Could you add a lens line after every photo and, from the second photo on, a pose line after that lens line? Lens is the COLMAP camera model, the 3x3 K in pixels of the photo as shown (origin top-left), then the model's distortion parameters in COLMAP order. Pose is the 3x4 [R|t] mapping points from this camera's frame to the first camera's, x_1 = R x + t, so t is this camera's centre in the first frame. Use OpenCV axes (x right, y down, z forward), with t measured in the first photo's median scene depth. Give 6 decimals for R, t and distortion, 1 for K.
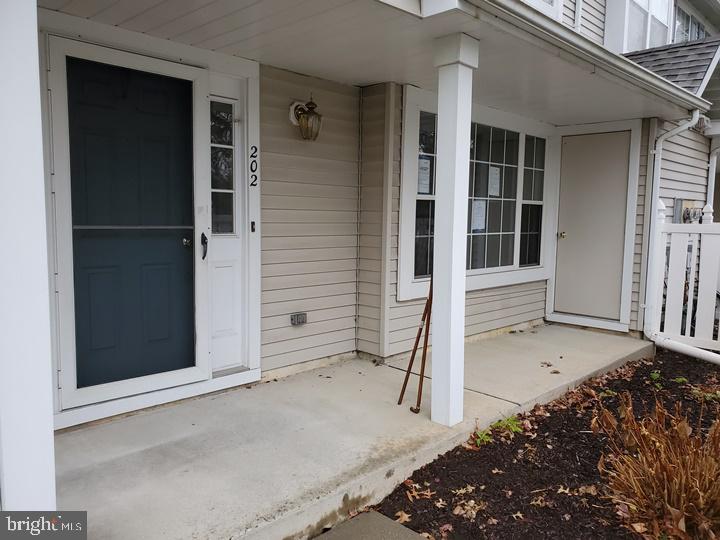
lens RADIAL K [[563.4, 0, 371.4], [0, 563.4, 266.2], [0, 0, 1]] dist [0.005920, -0.000947]
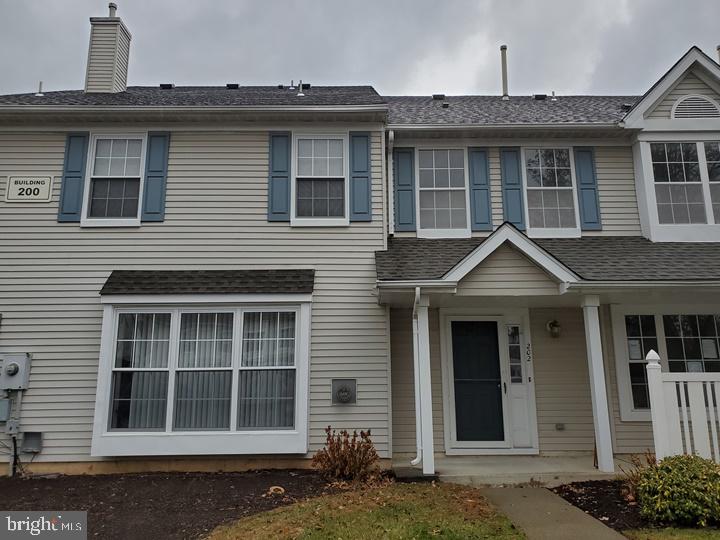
lens RADIAL K [[563.4, 0, 371.4], [0, 563.4, 266.2], [0, 0, 1]] dist [0.005920, -0.000947]
pose [[0.708486, -0.170879, -0.684725, 0.966083], [-0.044905, 0.957362, -0.285381, 0.168164], [0.704295, 0.232936, 0.670604, -1.056672]]
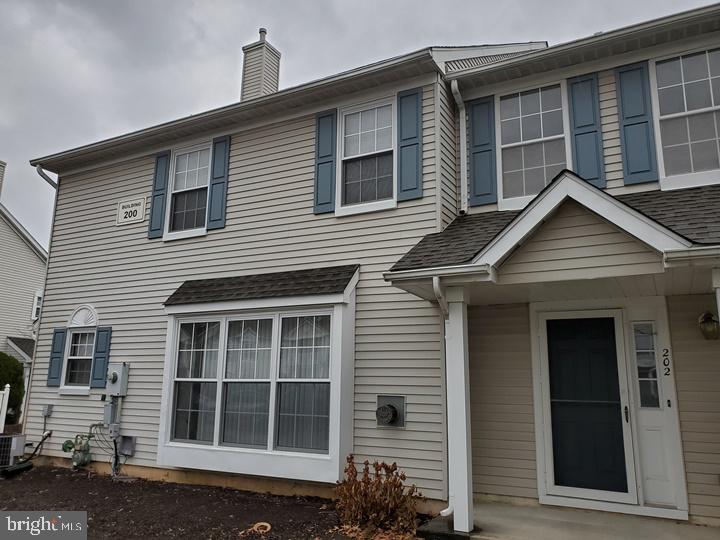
lens RADIAL K [[563.4, 0, 371.4], [0, 563.4, 266.2], [0, 0, 1]] dist [0.005920, -0.000947]
pose [[0.274668, -0.211963, -0.937886, 1.051696], [-0.100559, 0.963719, -0.247251, 0.027245], [0.956266, 0.162225, 0.243388, -0.160801]]
